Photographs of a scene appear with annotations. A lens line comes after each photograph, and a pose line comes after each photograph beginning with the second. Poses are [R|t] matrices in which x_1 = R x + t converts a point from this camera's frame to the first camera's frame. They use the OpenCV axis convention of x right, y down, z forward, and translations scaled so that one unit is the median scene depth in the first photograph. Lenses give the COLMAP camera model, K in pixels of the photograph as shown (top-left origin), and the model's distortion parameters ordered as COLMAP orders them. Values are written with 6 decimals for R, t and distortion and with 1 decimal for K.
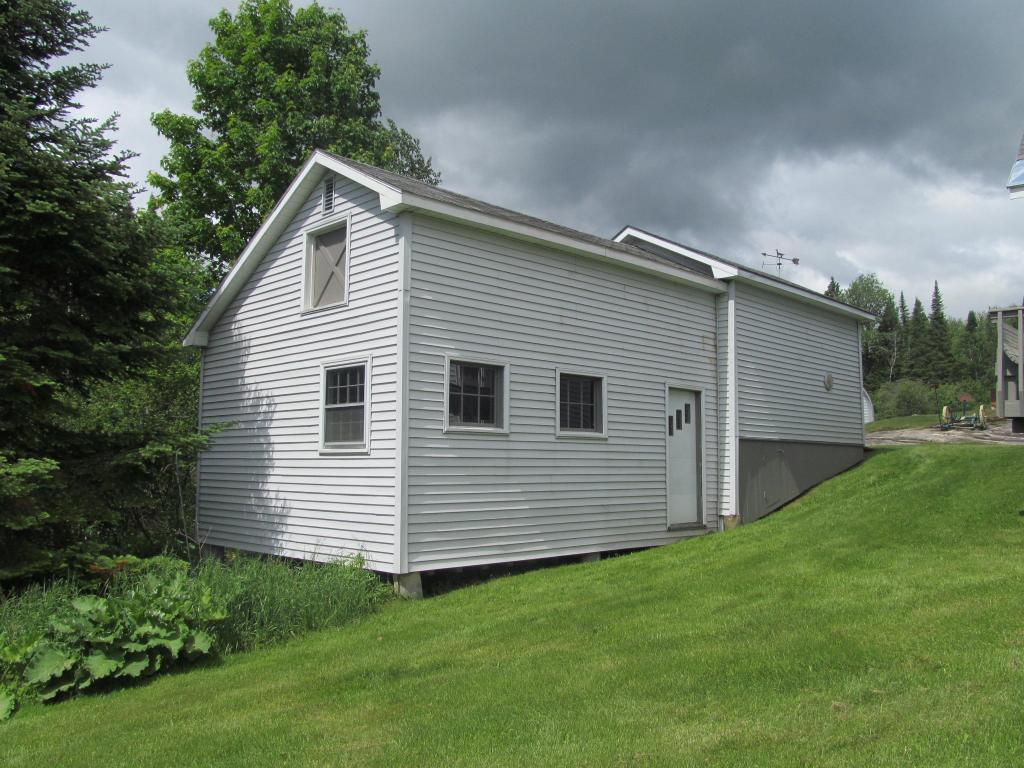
lens RADIAL K [[849.3, 0, 512.0], [0, 849.3, 384.0], [0, 0, 1]] dist [-0.052297, 0.010653]
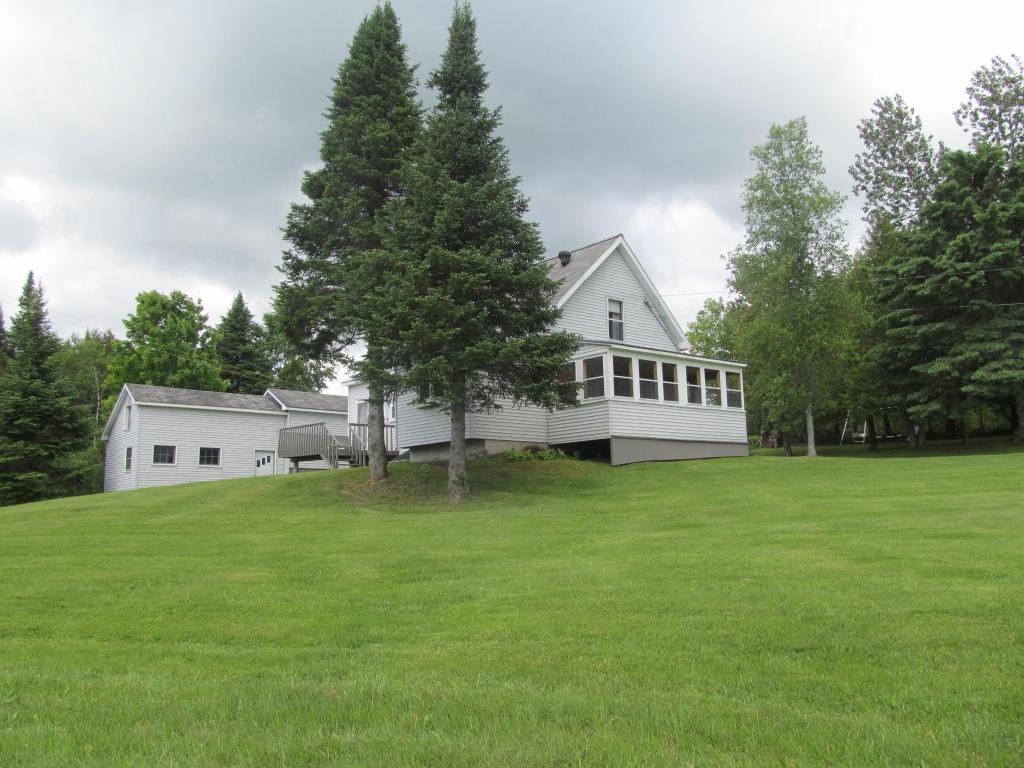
lens RADIAL K [[849.3, 0, 512.0], [0, 849.3, 384.0], [0, 0, 1]] dist [-0.052297, 0.010653]
pose [[0.994285, -0.034570, -0.101010, 1.424973], [0.027566, 0.997170, -0.069939, 0.004189], [0.103142, 0.066755, 0.992424, -1.886868]]
